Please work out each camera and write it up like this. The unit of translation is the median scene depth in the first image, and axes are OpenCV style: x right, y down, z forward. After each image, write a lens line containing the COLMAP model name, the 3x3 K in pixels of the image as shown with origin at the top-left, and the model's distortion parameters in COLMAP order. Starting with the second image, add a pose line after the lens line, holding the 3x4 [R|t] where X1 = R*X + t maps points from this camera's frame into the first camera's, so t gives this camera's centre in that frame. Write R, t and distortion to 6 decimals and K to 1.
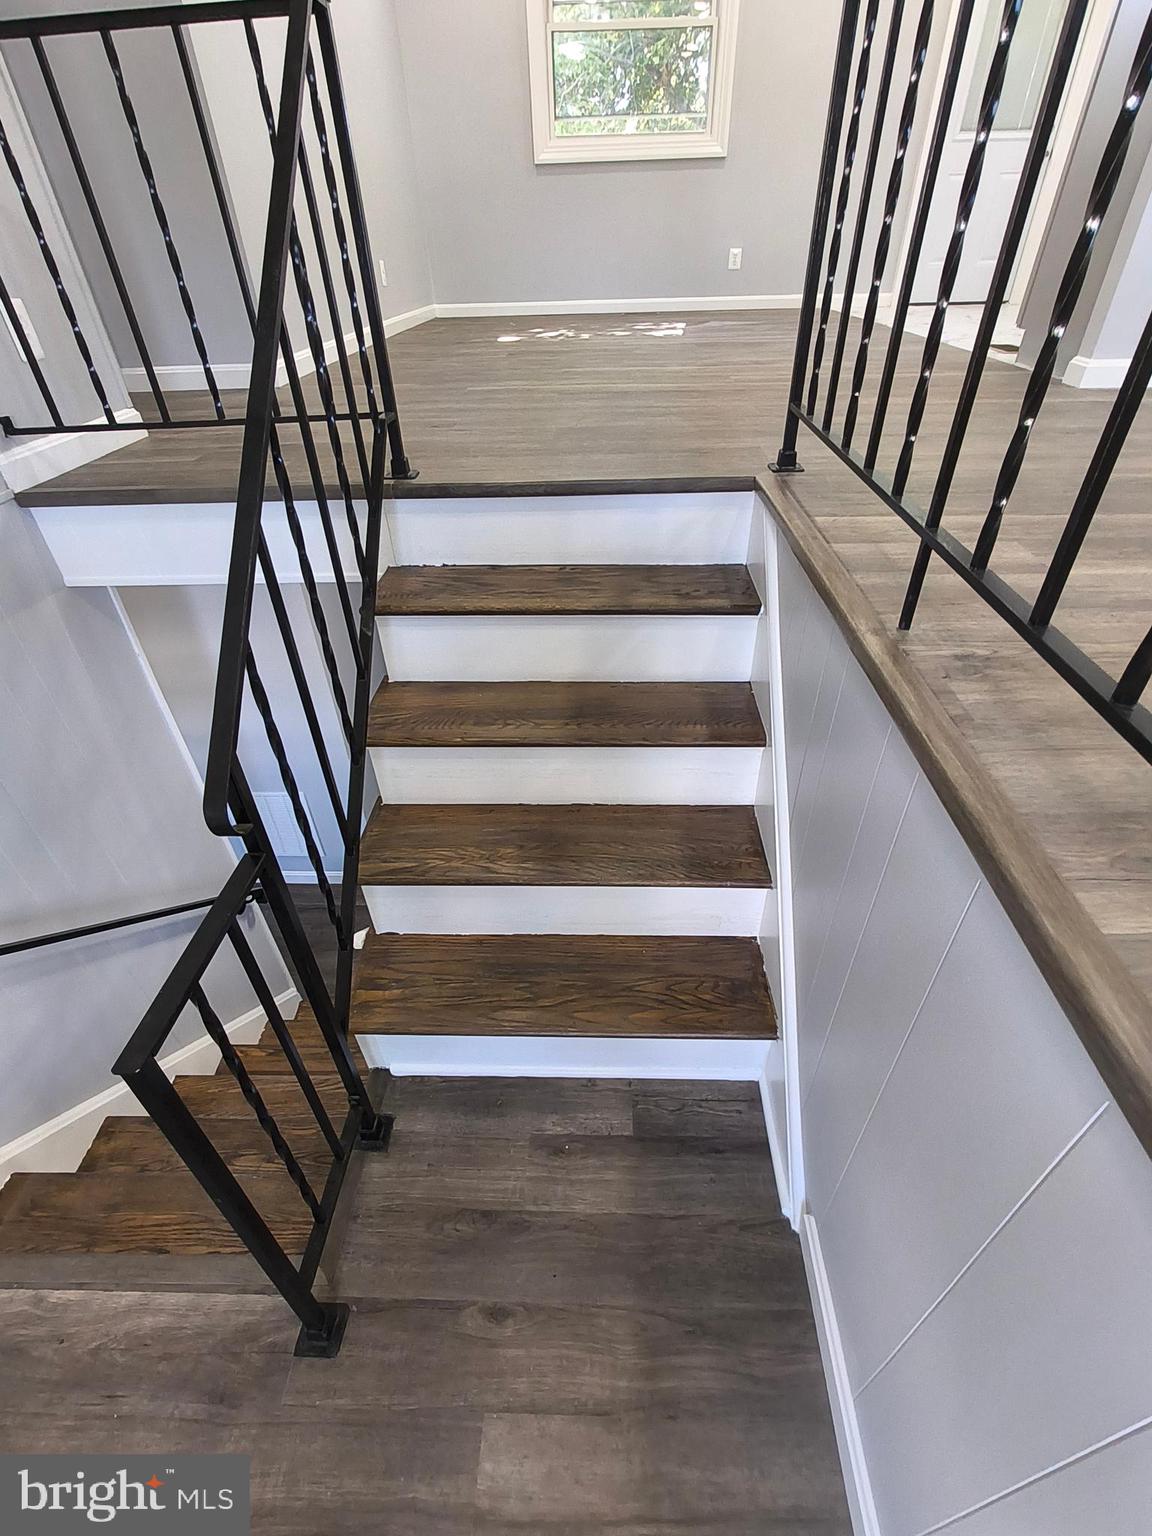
lens RADIAL K [[704.6, 0, 587.3], [0, 704.6, 791.6], [0, 0, 1]] dist [-0.013792, 0.011467]
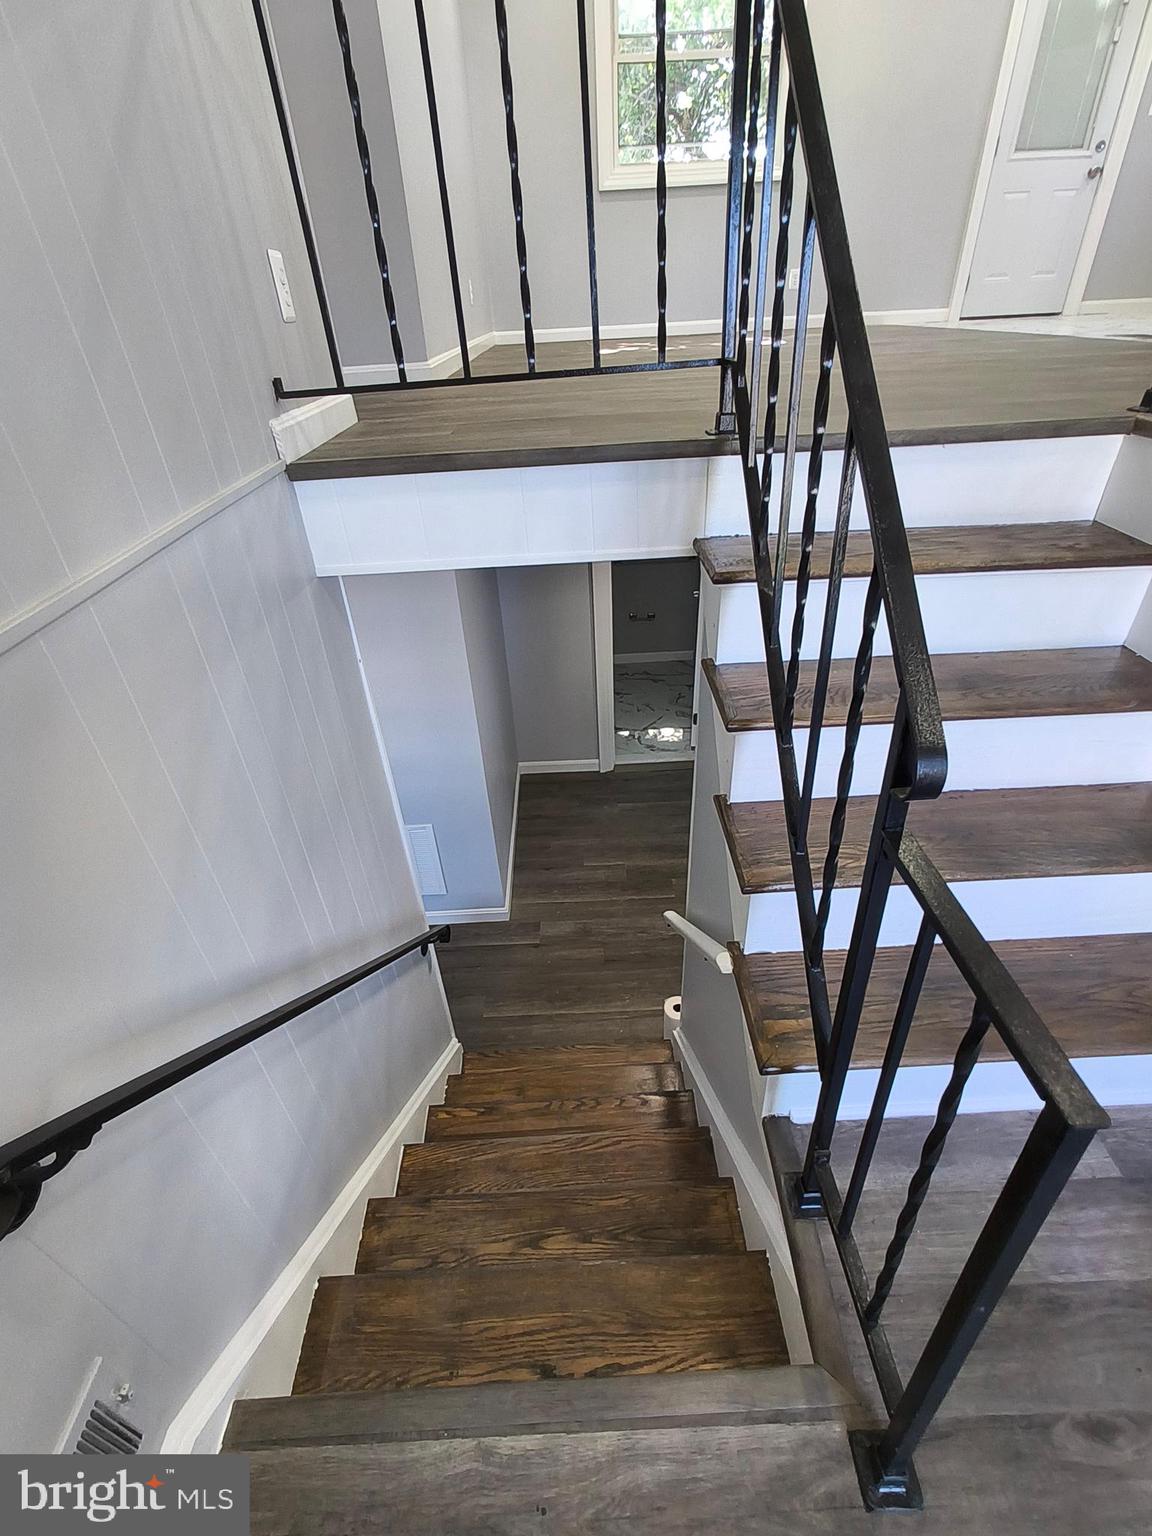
lens RADIAL K [[704.6, 0, 588.2], [0, 704.6, 788.1], [0, 0, 1]] dist [-0.013792, 0.011467]
pose [[0.998146, -0.049747, 0.035061, -0.633125], [0.051693, 0.997036, -0.056986, 0.053183], [-0.032122, 0.058693, 0.997759, 0.189279]]
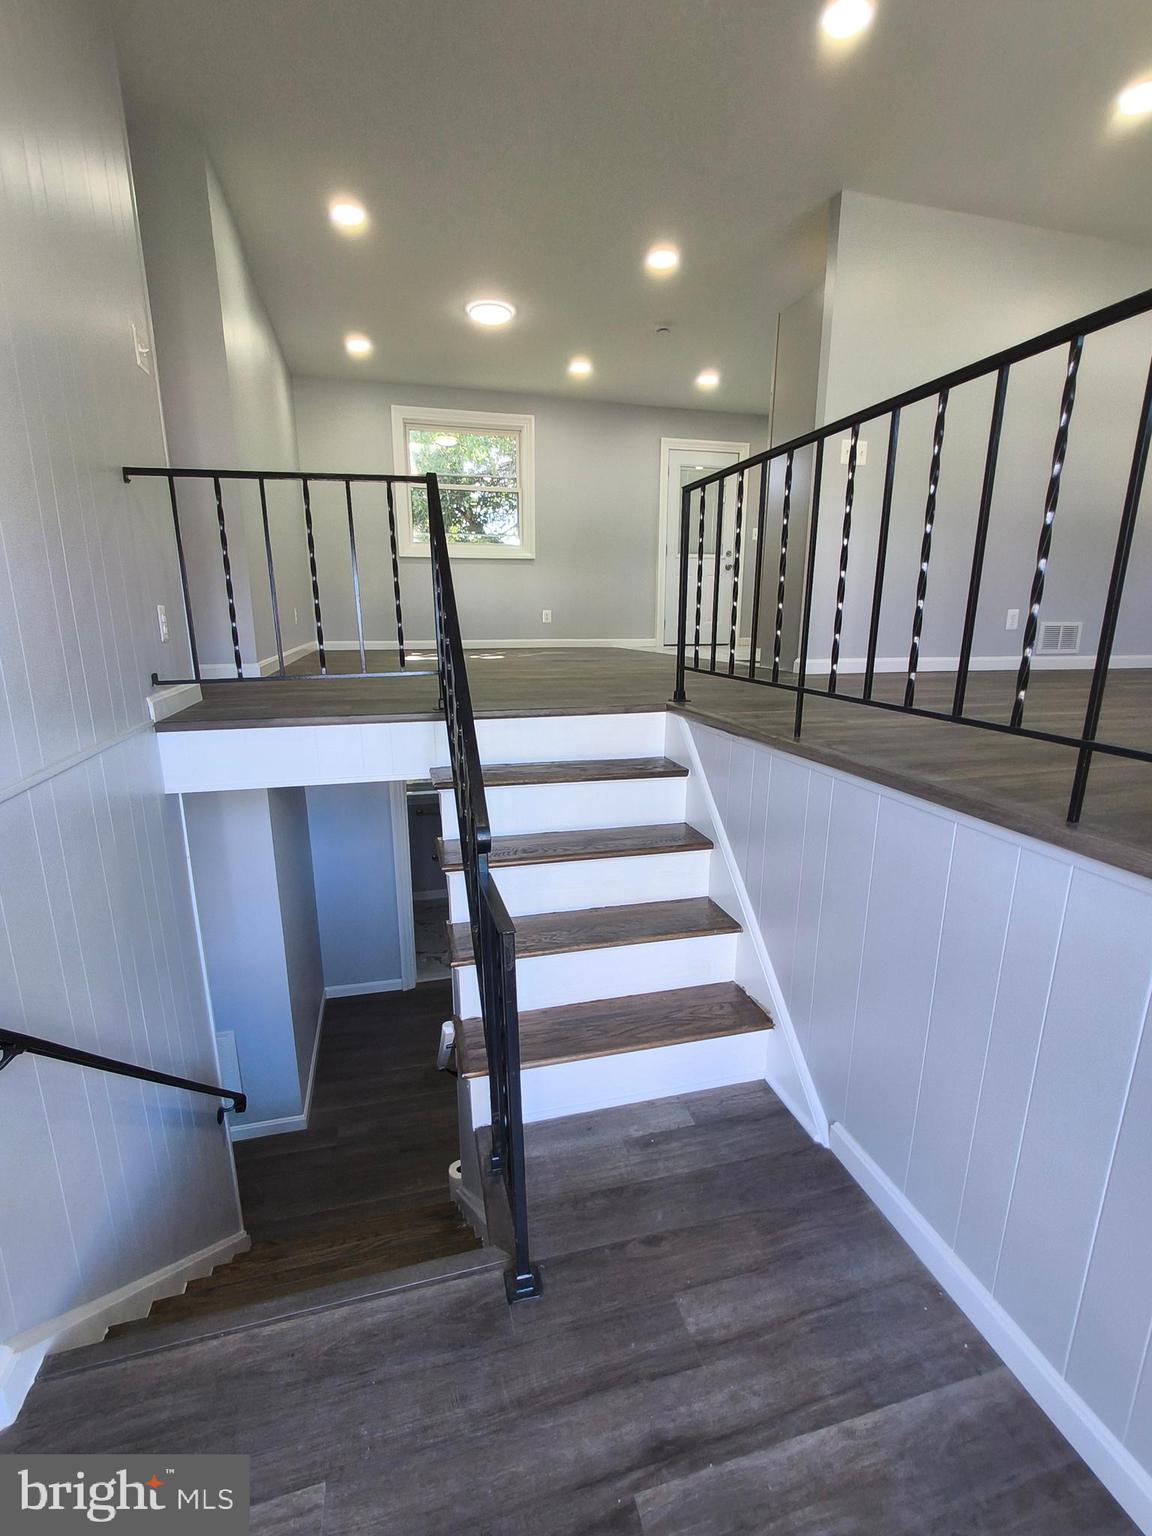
lens RADIAL K [[704.6, 0, 592.1], [0, 704.6, 795.5], [0, 0, 1]] dist [-0.013792, 0.011467]
pose [[0.954376, -0.048761, 0.294599, -0.534610], [0.163919, 0.910190, -0.380375, 0.440491], [-0.249593, 0.411311, 0.876657, -0.407690]]
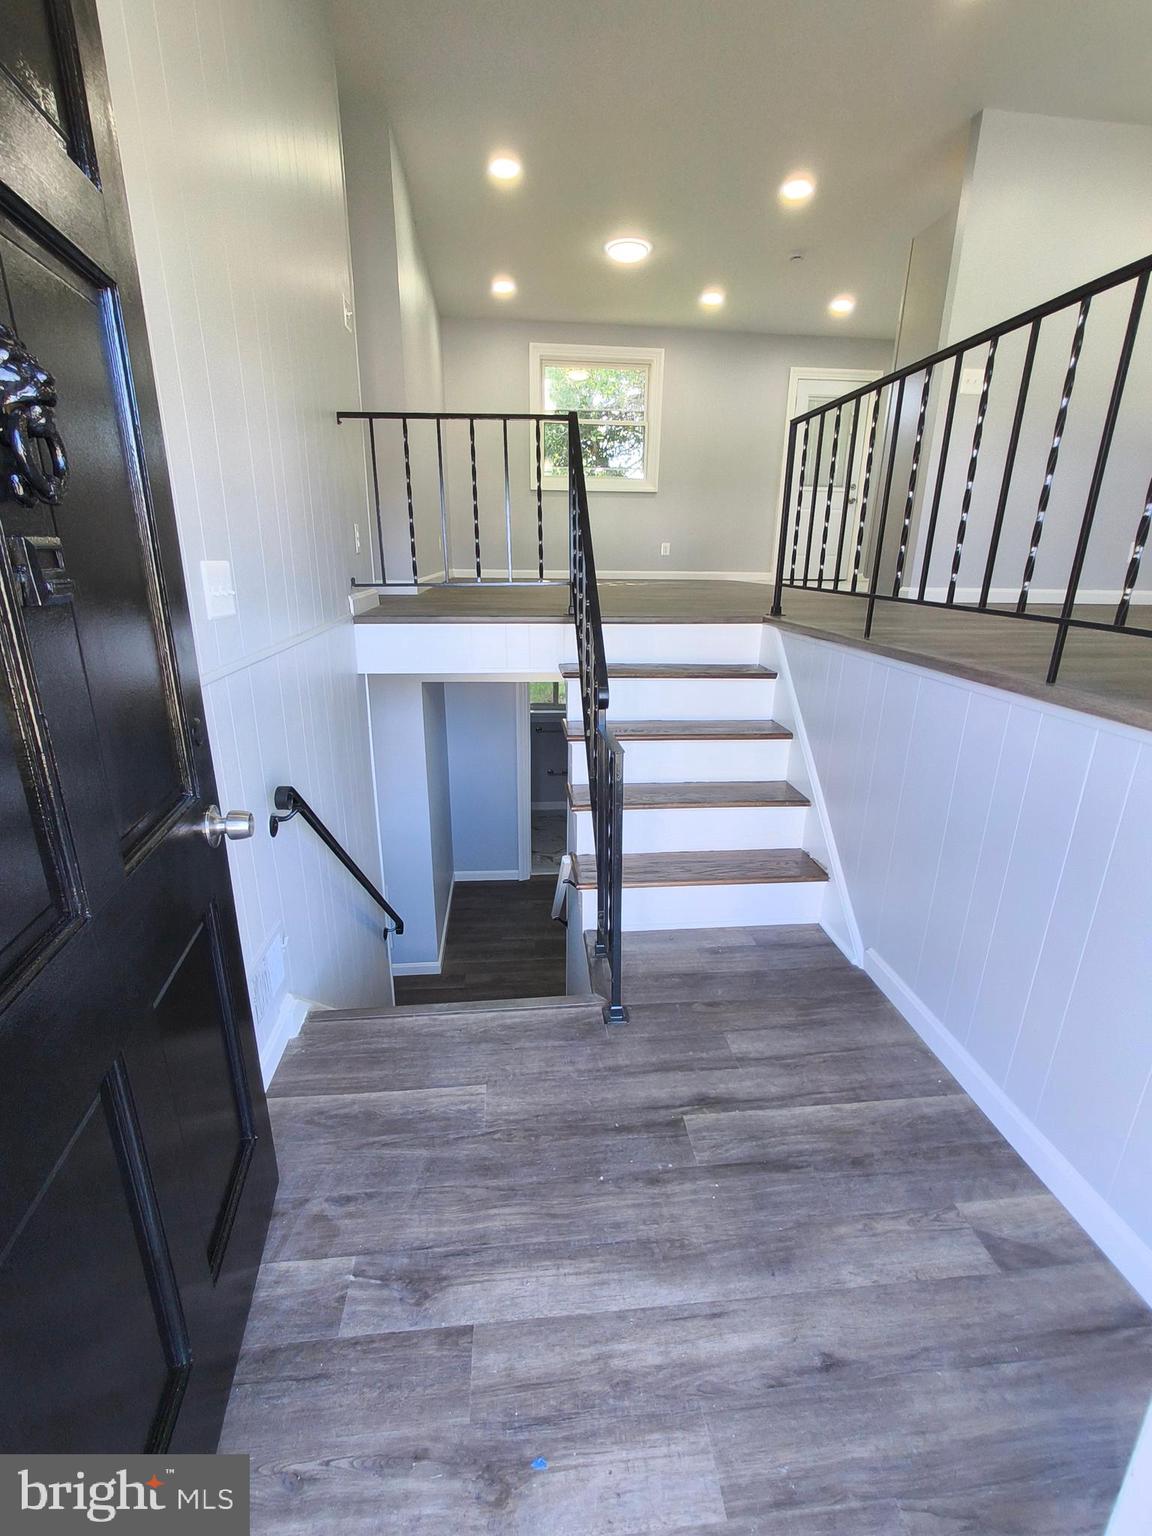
lens RADIAL K [[704.6, 0, 590.6], [0, 704.6, 796.0], [0, 0, 1]] dist [-0.013792, 0.011467]
pose [[0.989854, -0.009750, 0.141755, -0.620582], [0.055804, 0.944160, -0.324728, 0.750939], [-0.130673, 0.329344, 0.935124, -0.698992]]
